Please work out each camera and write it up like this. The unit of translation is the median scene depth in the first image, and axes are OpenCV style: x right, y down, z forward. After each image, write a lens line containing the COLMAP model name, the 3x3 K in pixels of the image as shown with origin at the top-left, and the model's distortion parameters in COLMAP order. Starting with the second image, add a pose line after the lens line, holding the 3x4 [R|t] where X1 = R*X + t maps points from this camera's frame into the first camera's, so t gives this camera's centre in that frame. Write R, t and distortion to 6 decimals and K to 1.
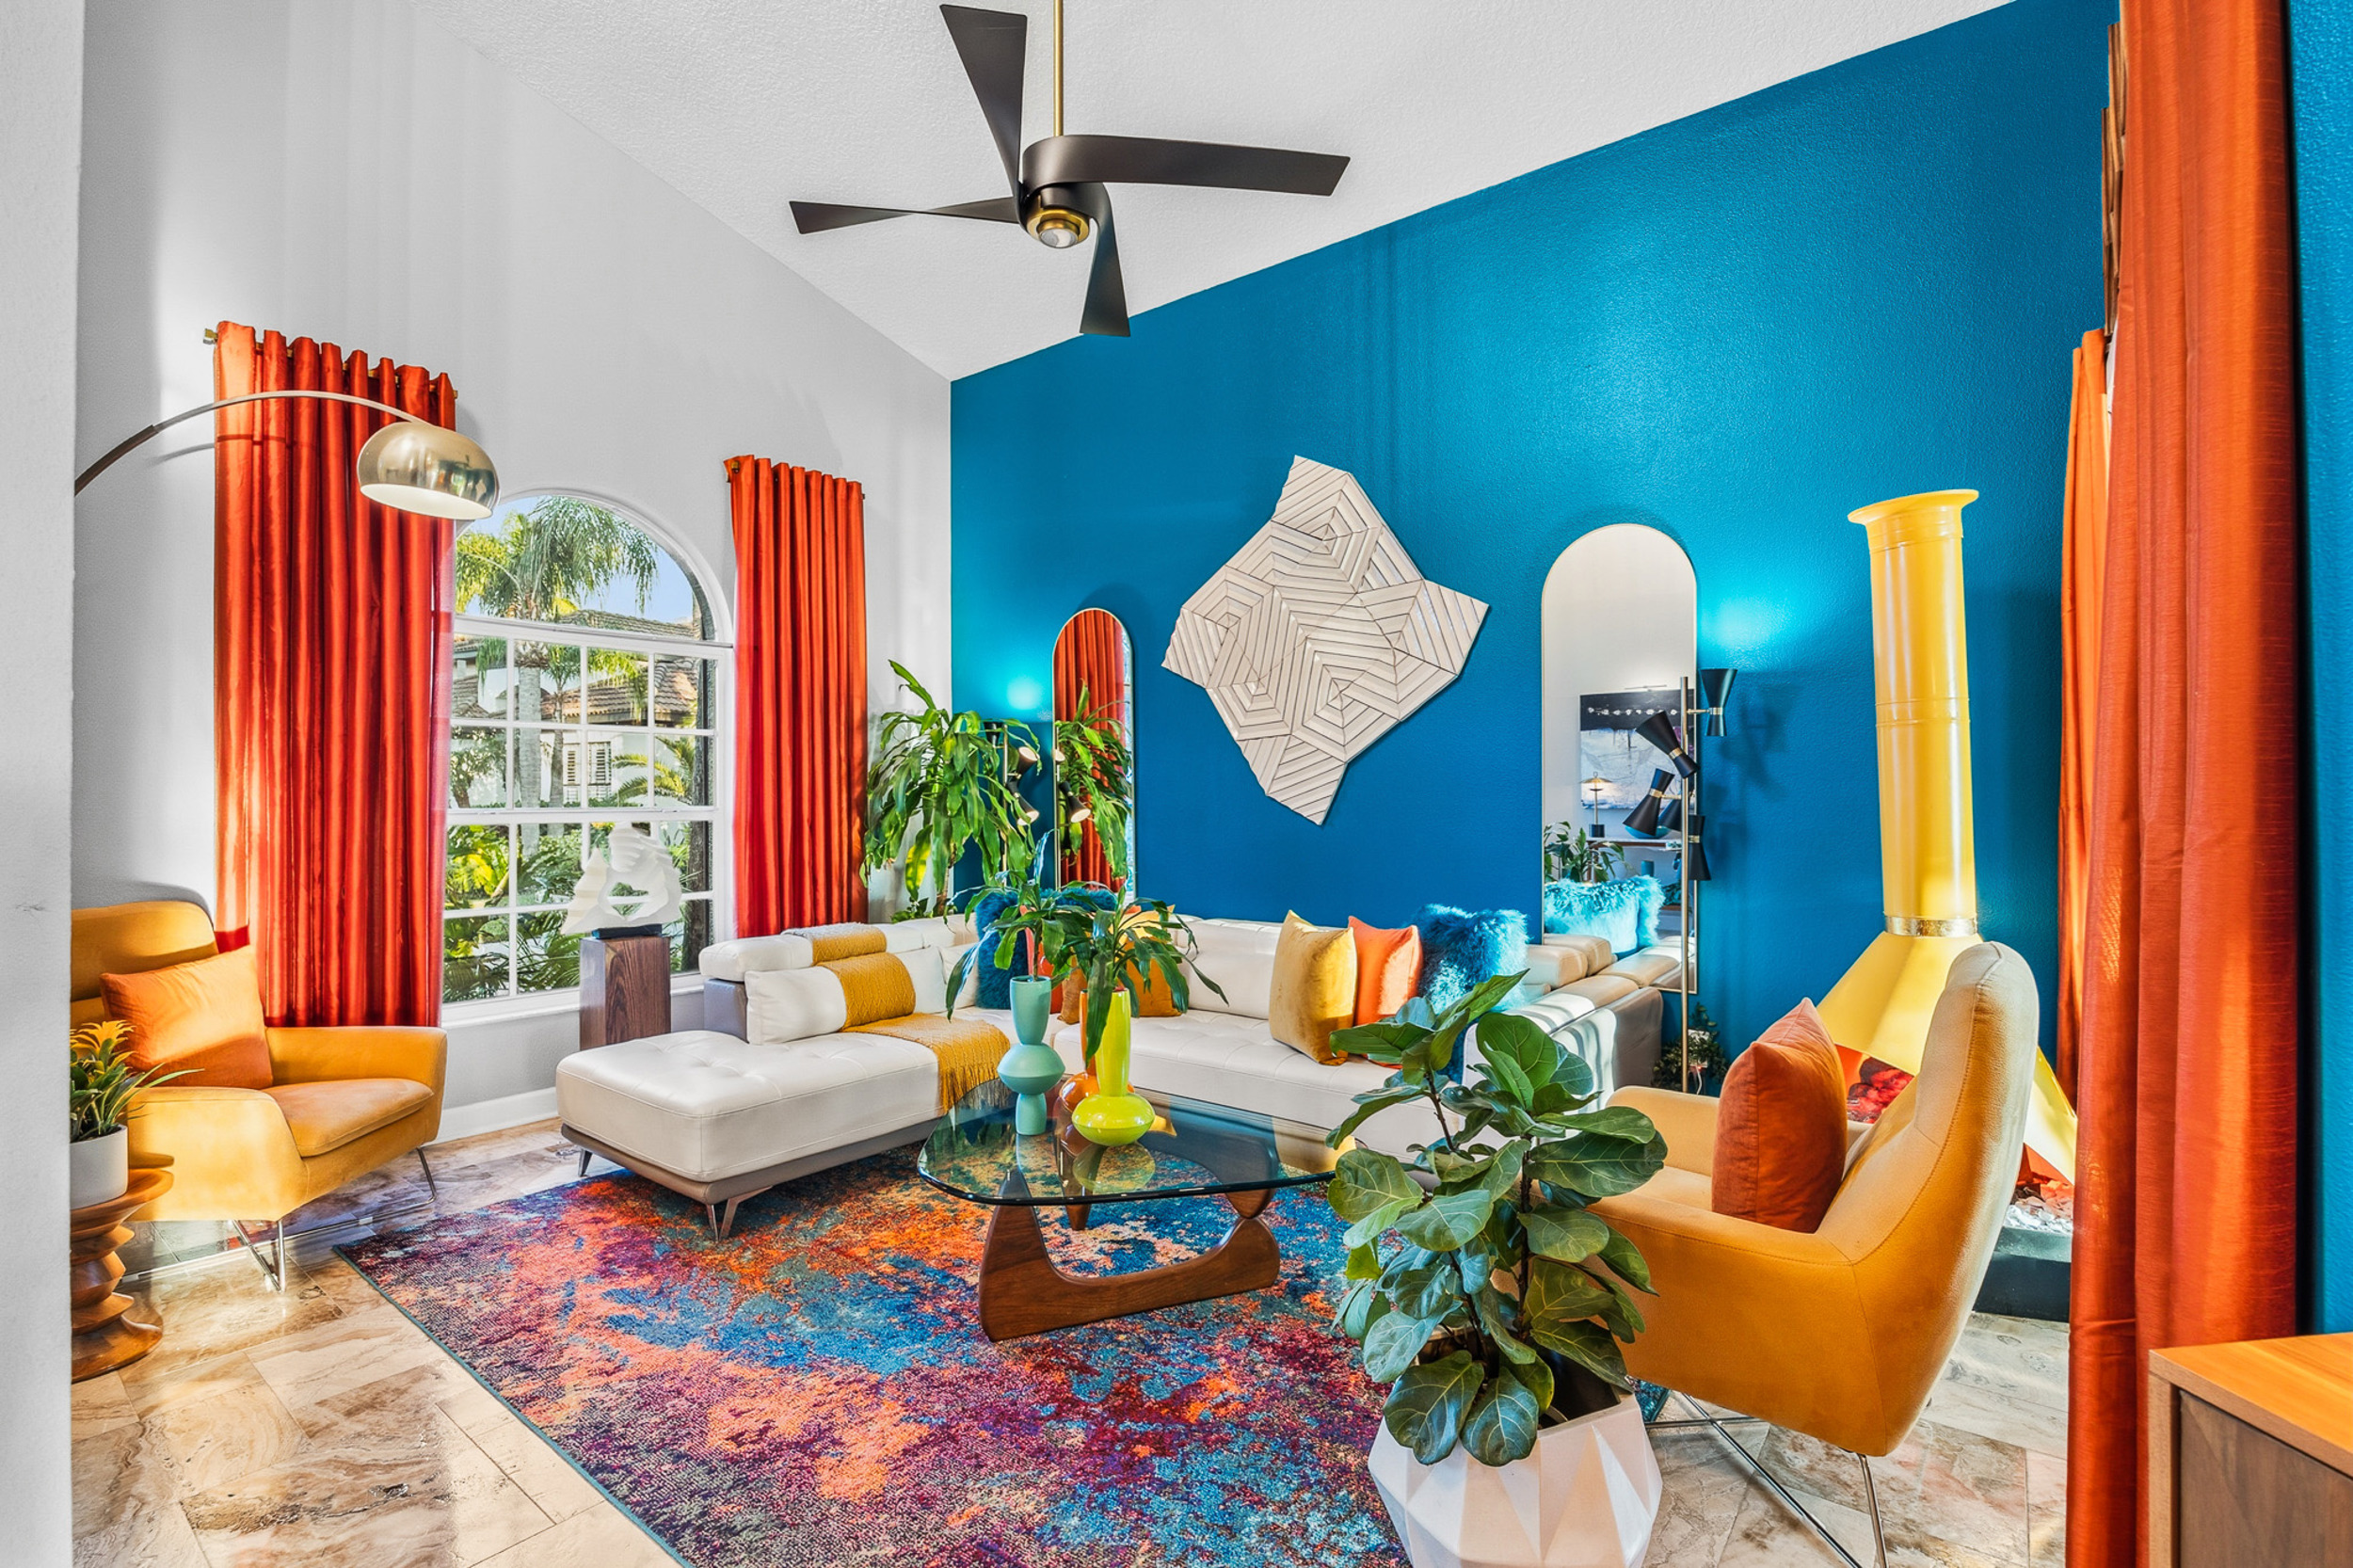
lens RADIAL K [[1076.5, 0, 1177.2], [0, 1076.5, 787.6], [0, 0, 1]] dist [-0.018345, 0.002111]
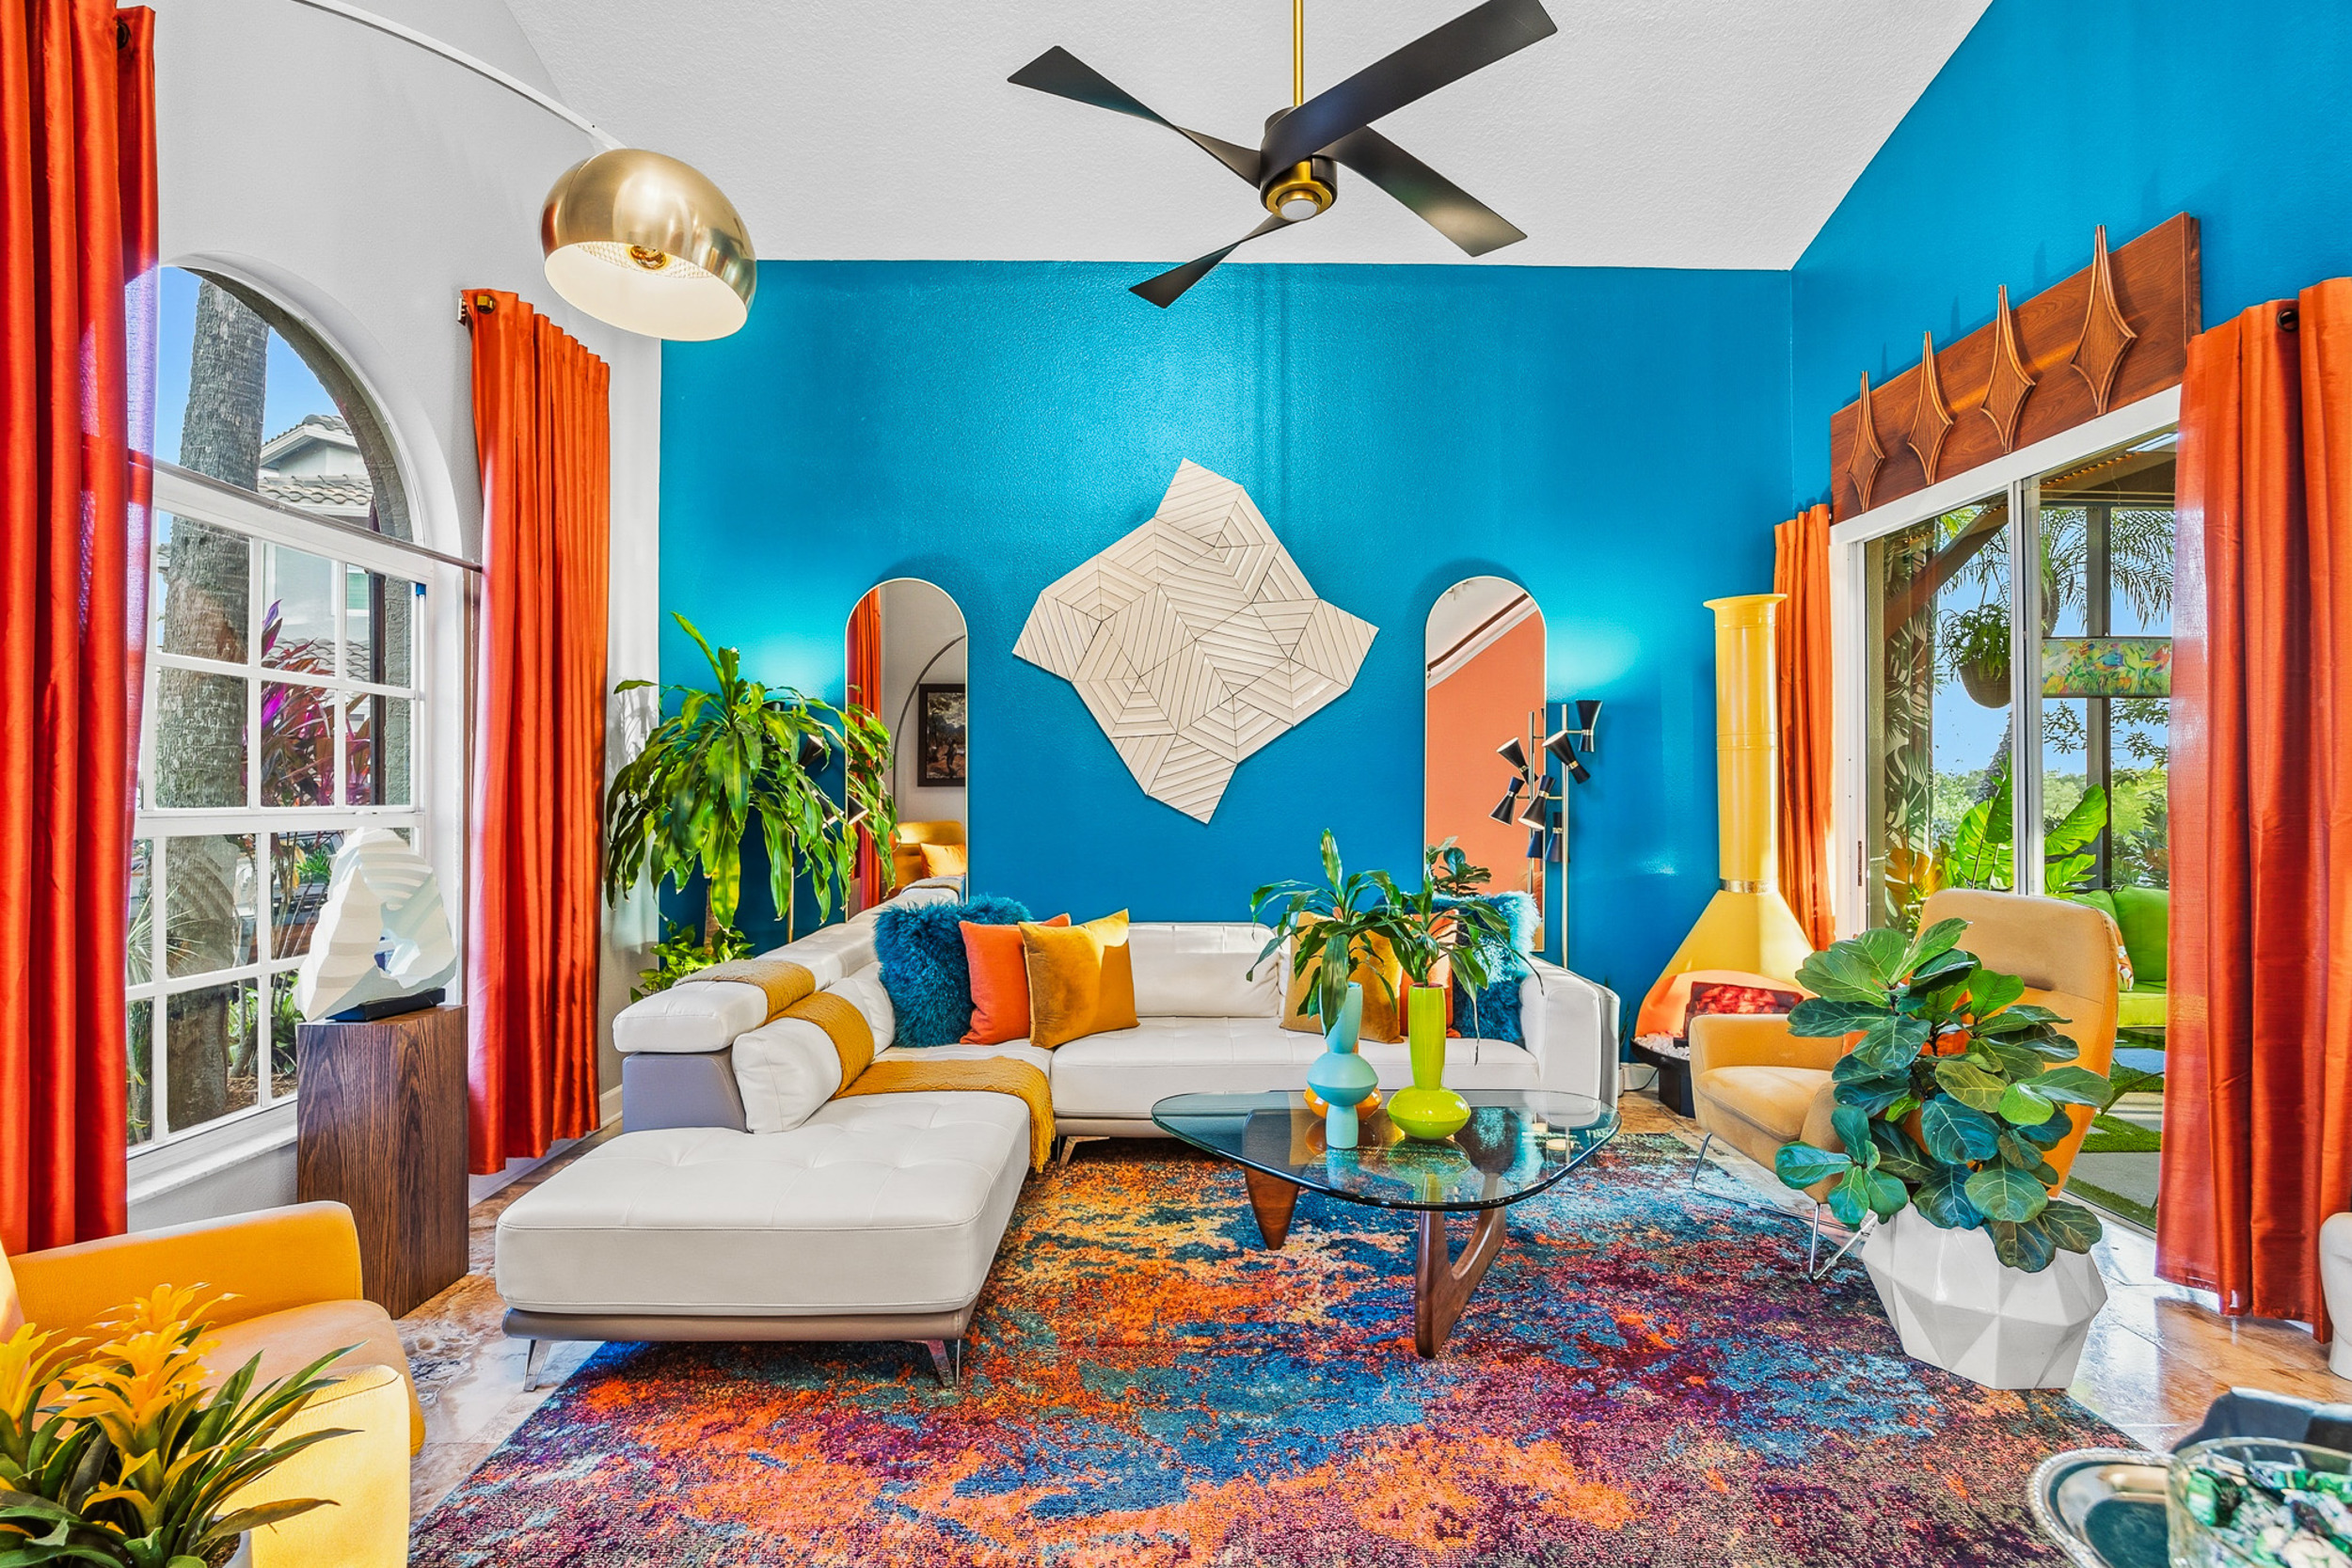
lens RADIAL K [[1076.0, 0, 1178.6], [0, 1076.0, 786.7], [0, 0, 1]] dist [-0.018345, 0.002111]
pose [[0.777123, 0.010322, 0.629264, -0.758183], [-0.010453, 0.999939, -0.003494, 0.004590], [-0.629262, -0.003862, 0.777184, 0.309977]]
